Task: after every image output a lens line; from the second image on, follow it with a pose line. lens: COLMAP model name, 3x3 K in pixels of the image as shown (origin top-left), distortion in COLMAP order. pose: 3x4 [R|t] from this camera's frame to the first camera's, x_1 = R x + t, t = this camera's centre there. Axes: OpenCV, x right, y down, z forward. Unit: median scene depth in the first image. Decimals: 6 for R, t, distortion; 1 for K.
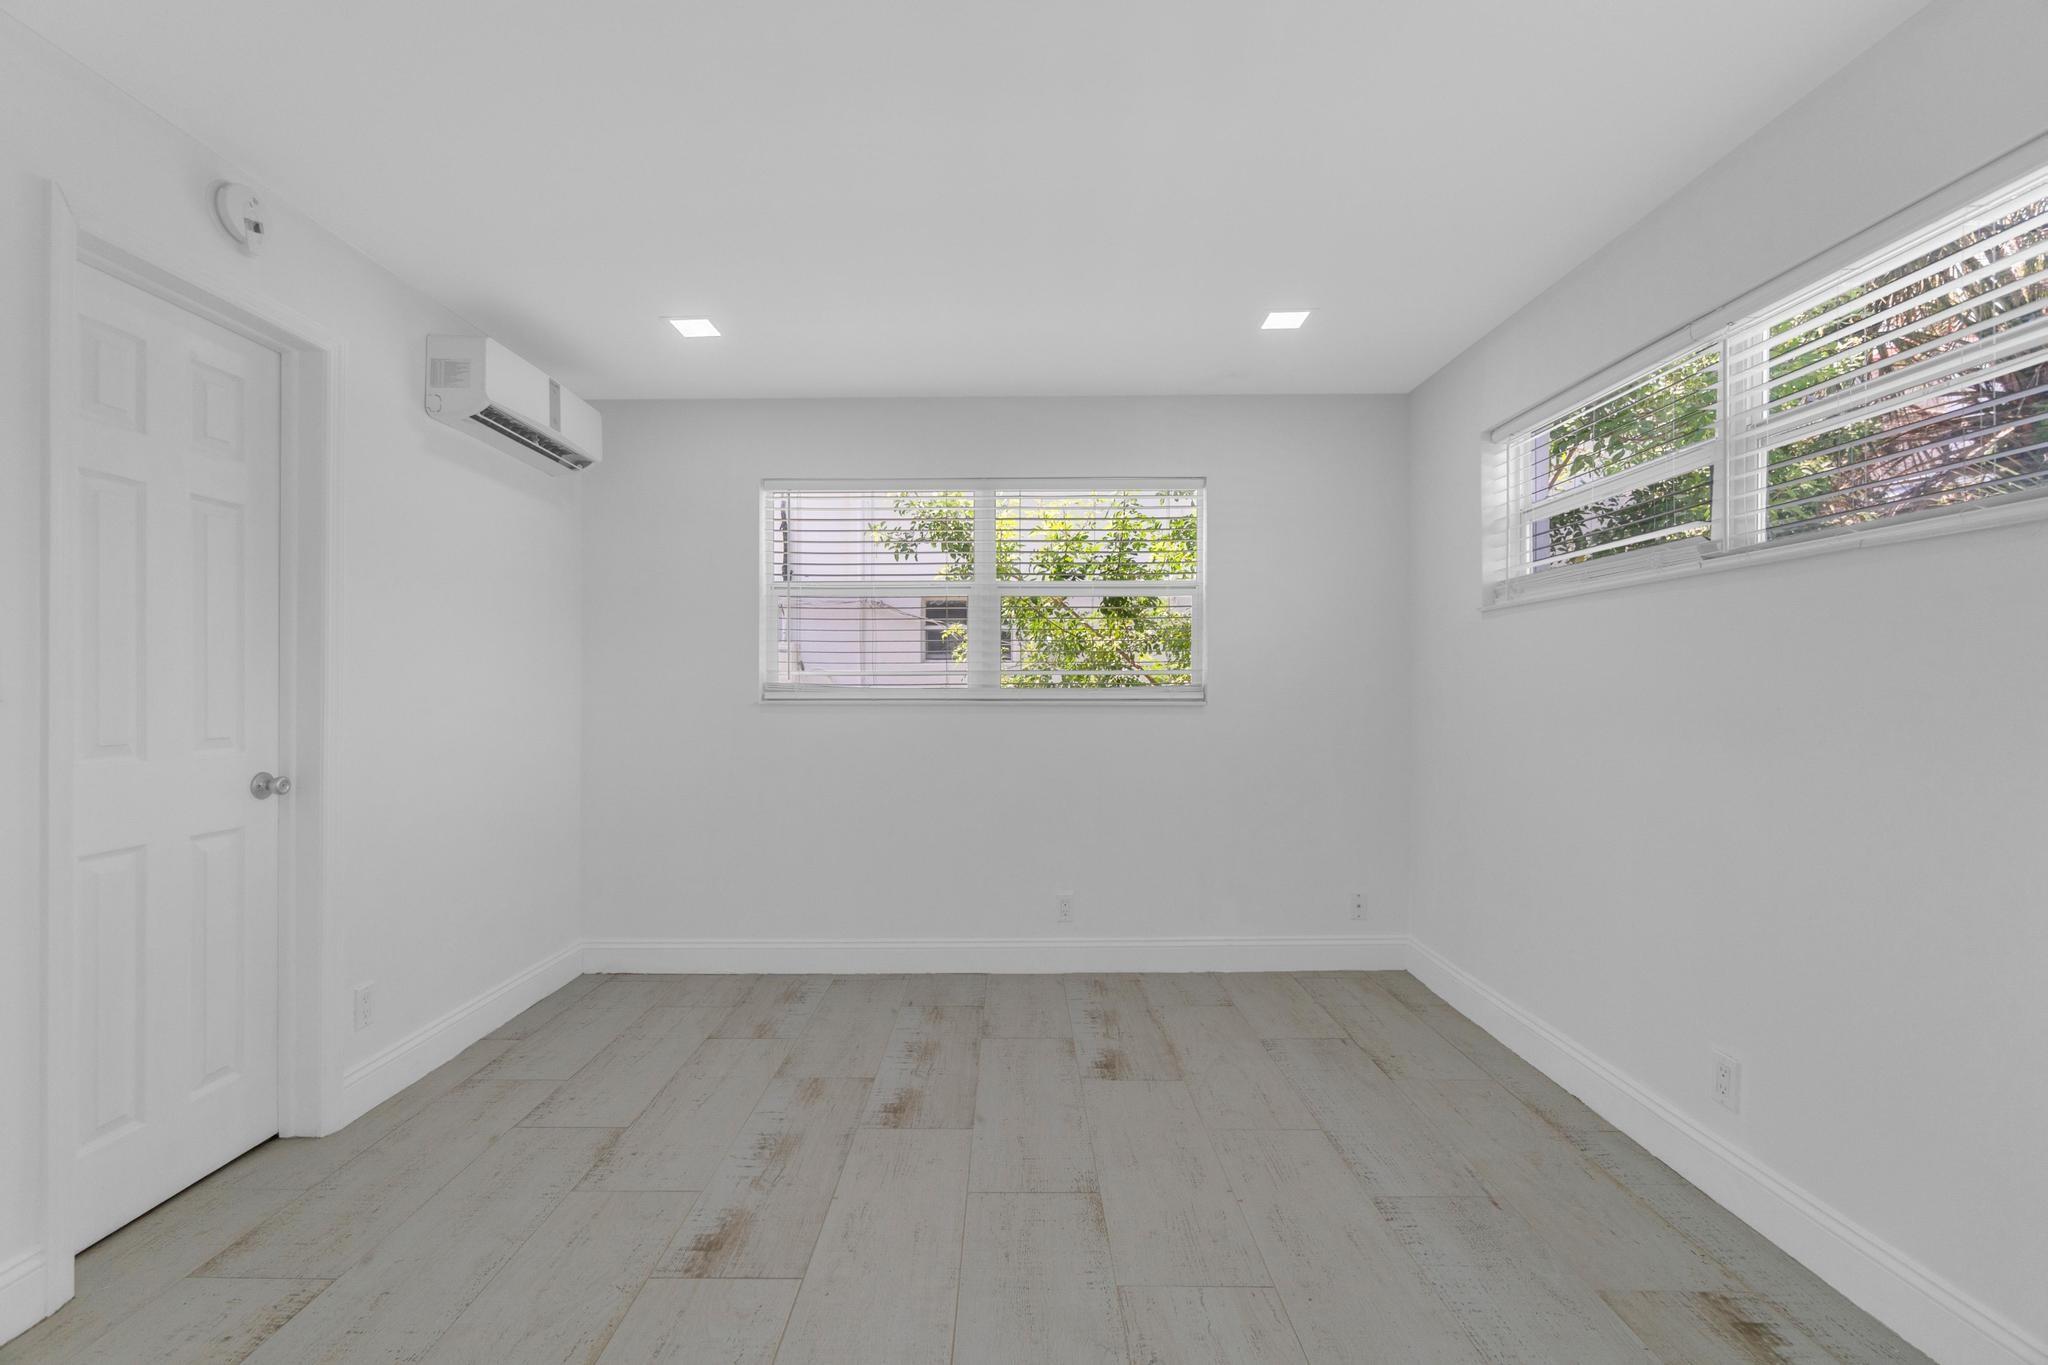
lens RADIAL K [[891.8, 0, 988.3], [0, 891.8, 681.1], [0, 0, 1]] dist [-0.001690, -0.000164]
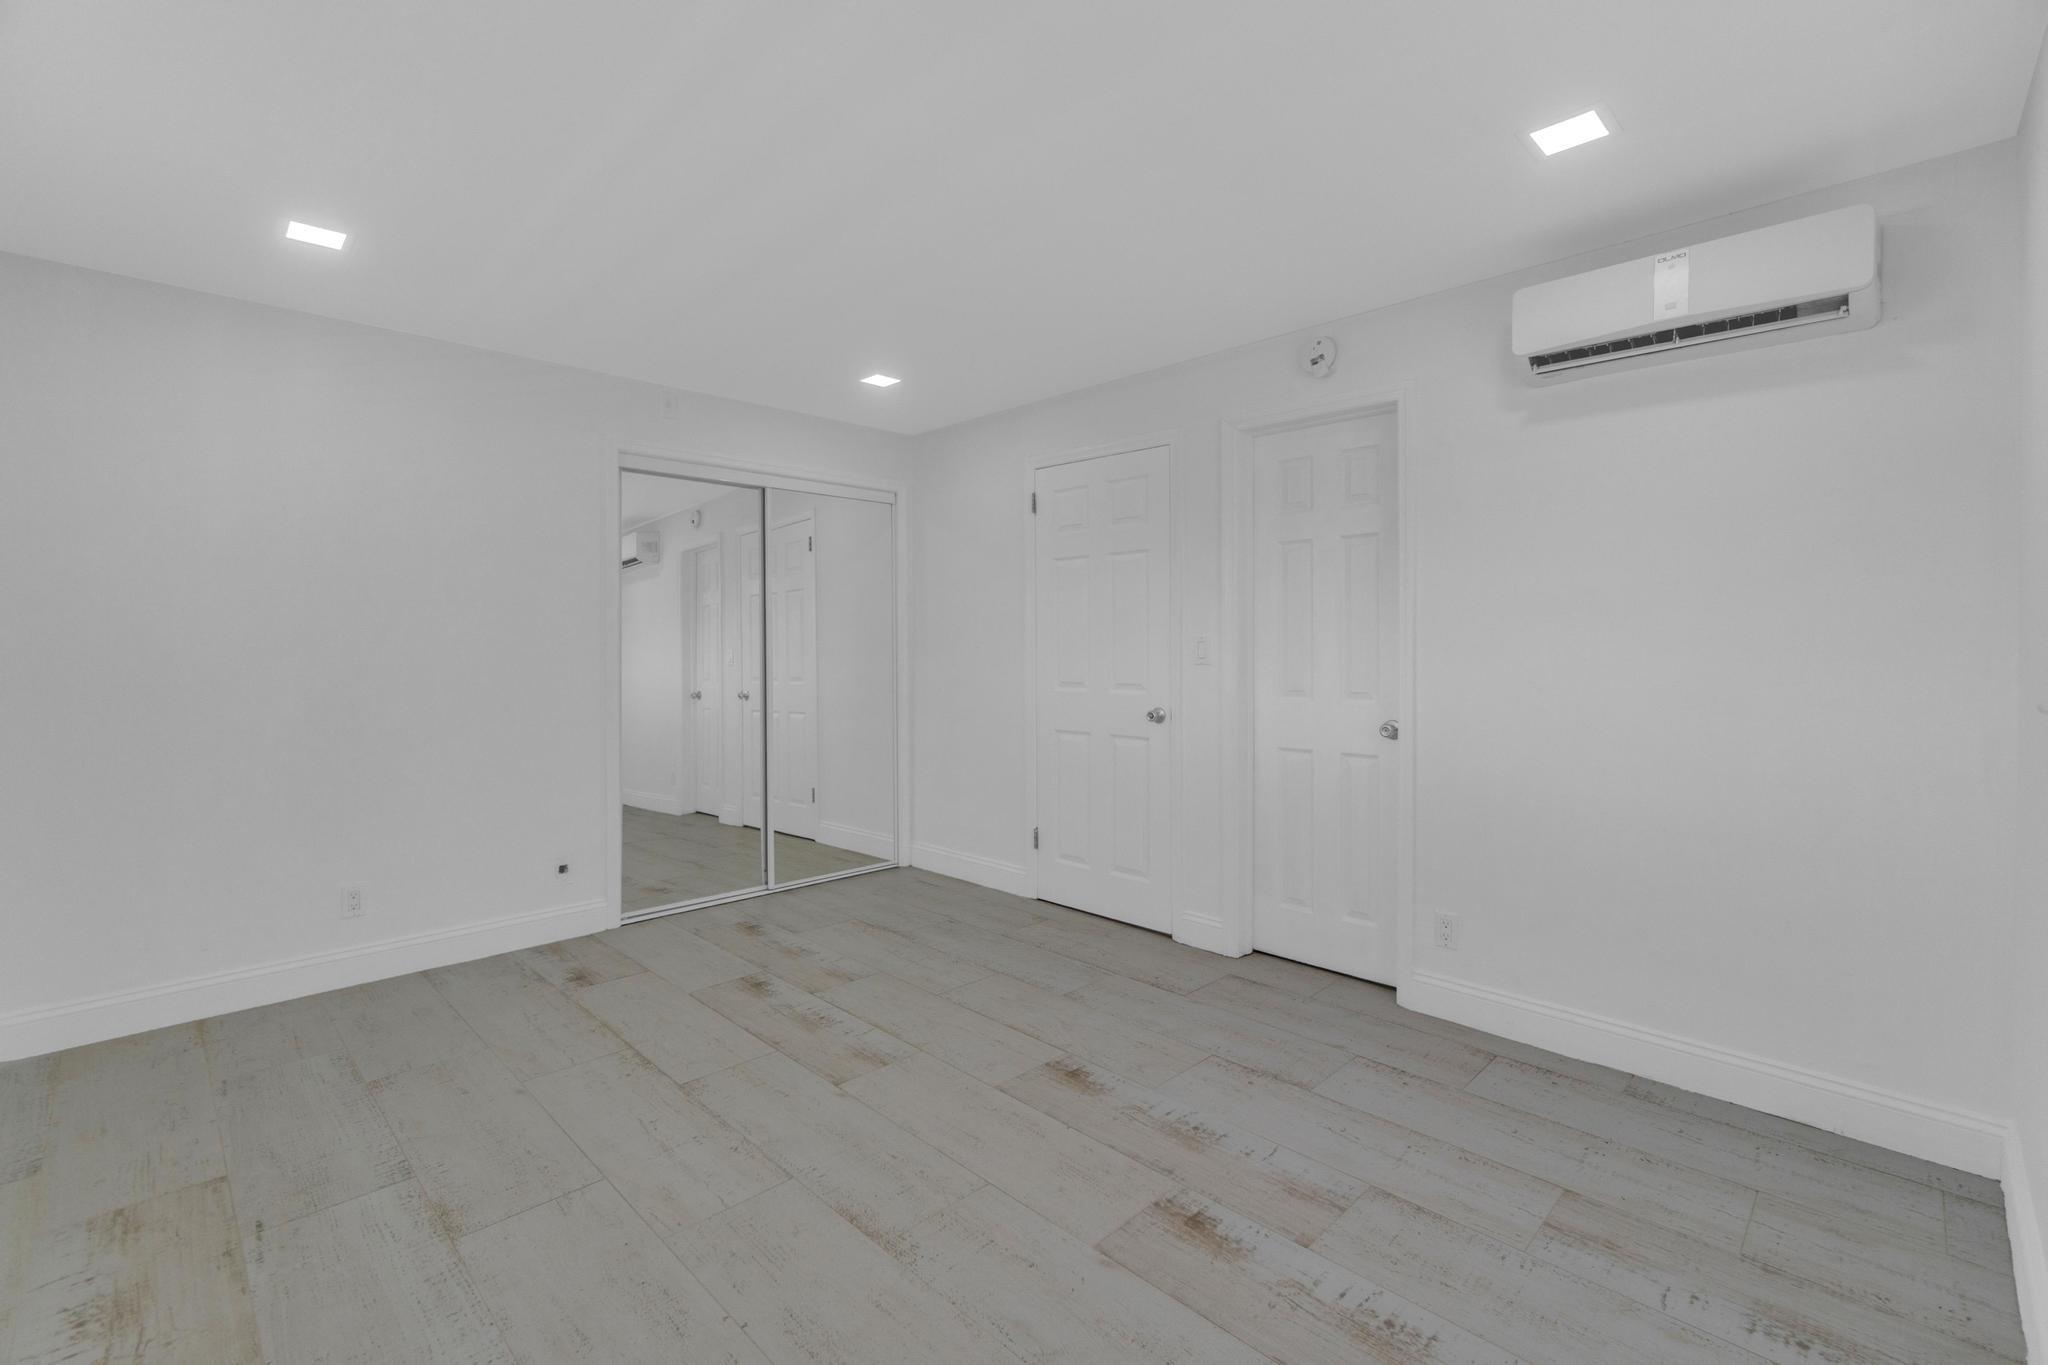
lens RADIAL K [[897.3, 0, 1008.9], [0, 897.3, 635.8], [0, 0, 1]] dist [-0.009830, 0.005285]
pose [[-0.696559, -0.010694, -0.717420, 0.542988], [0.005848, 0.999771, -0.020580, -0.002861], [0.717476, -0.018531, -0.696337, 1.385509]]
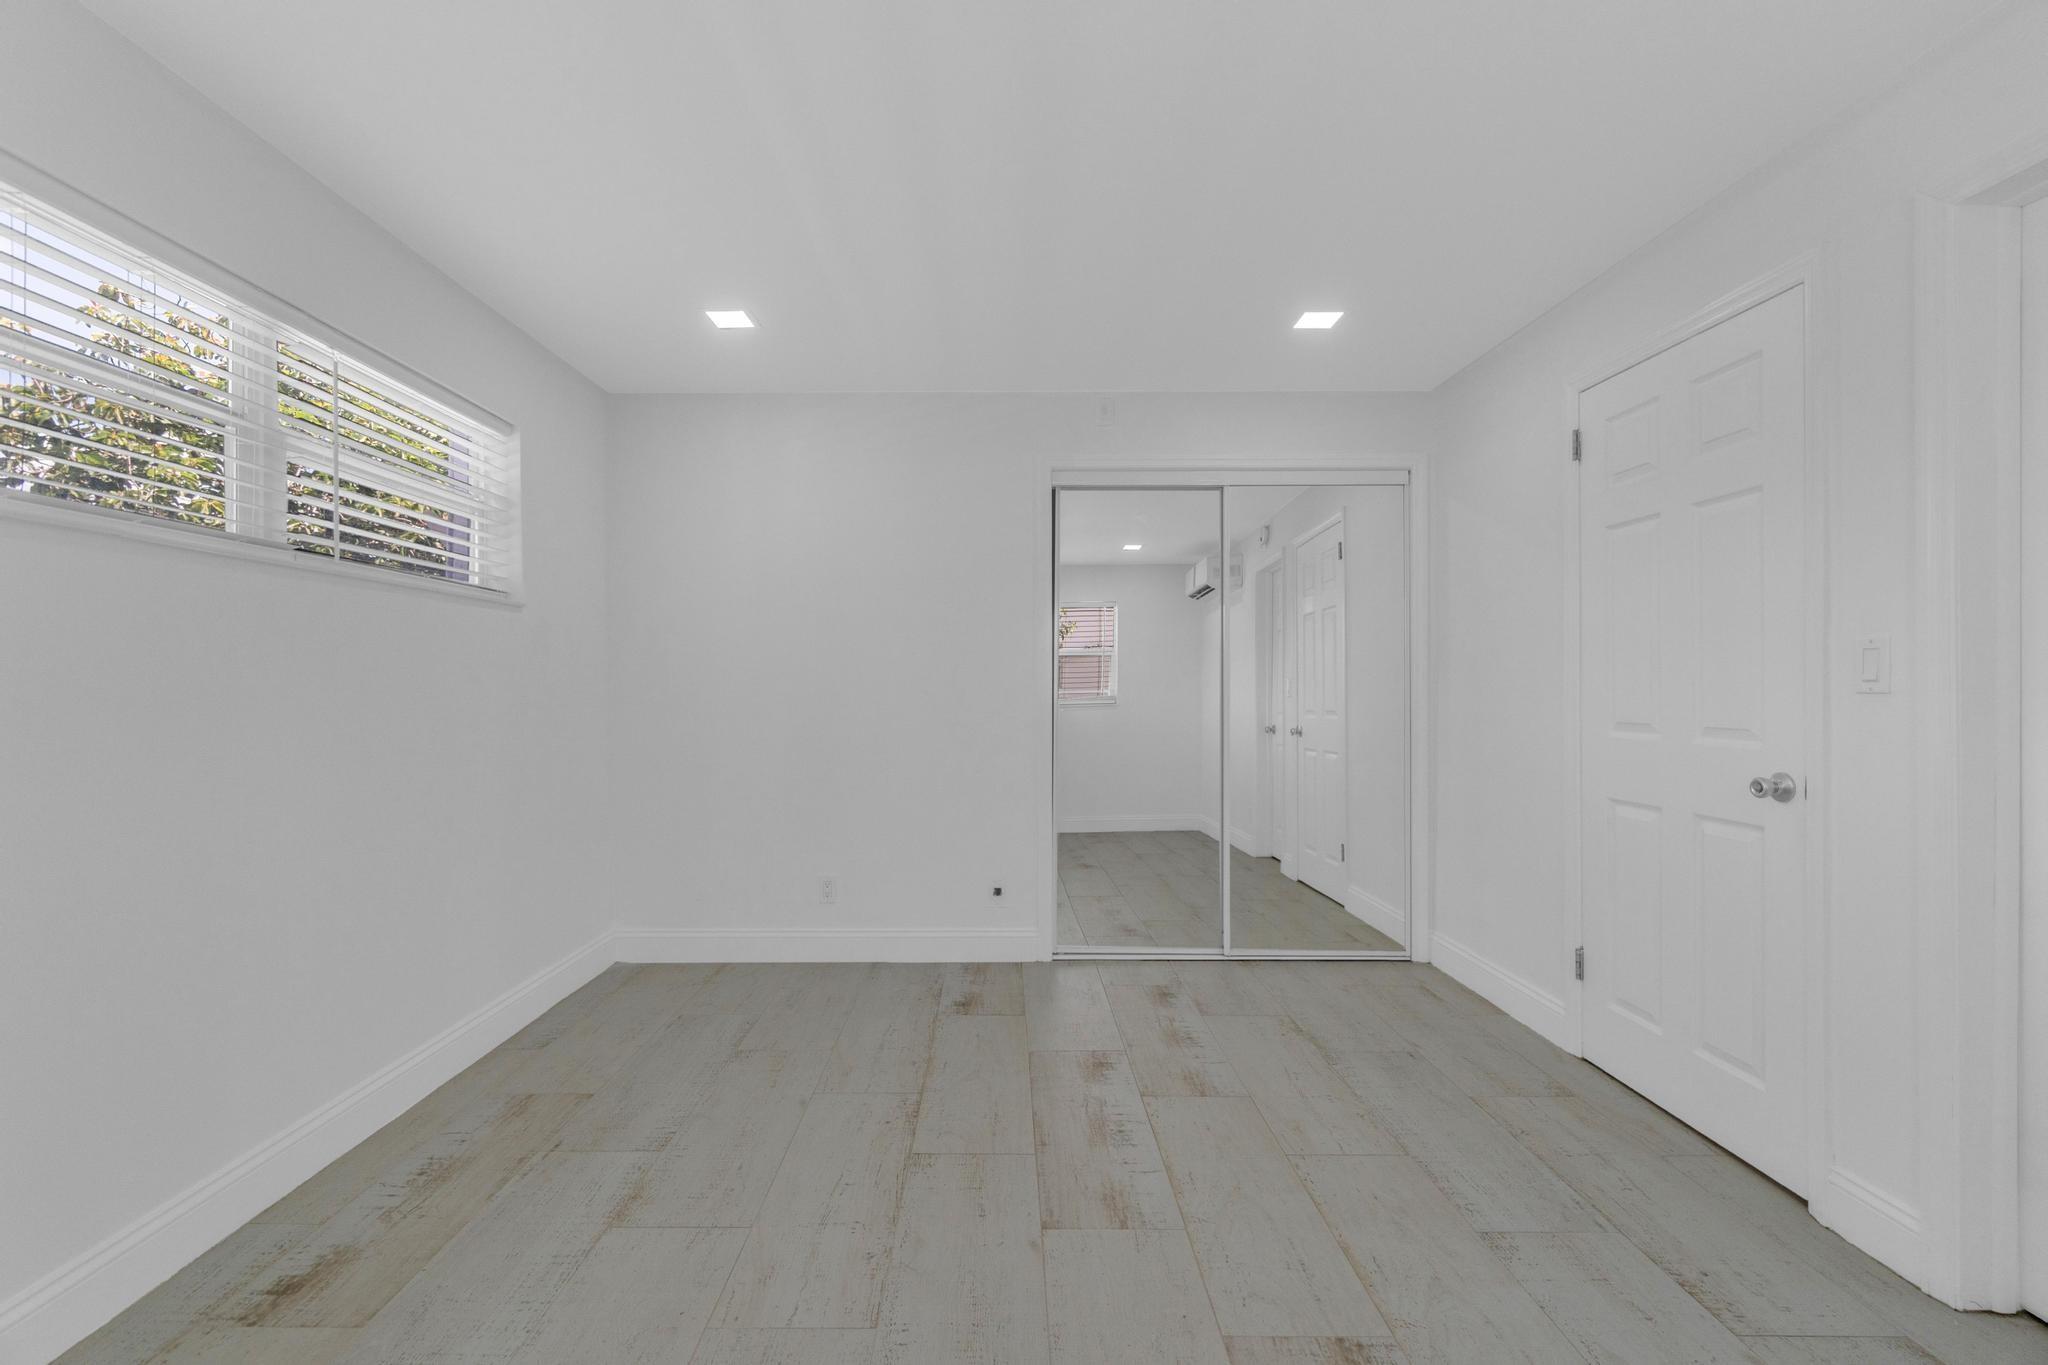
lens RADIAL K [[897.5, 0, 995.0], [0, 897.5, 679.5], [0, 0, 1]] dist [-0.001077, 0.000329]
pose [[-0.999839, -0.002046, -0.017849, 0.026756], [-0.001789, 0.999895, -0.014381, 0.015226], [0.017876, -0.014346, -0.999737, 1.322221]]
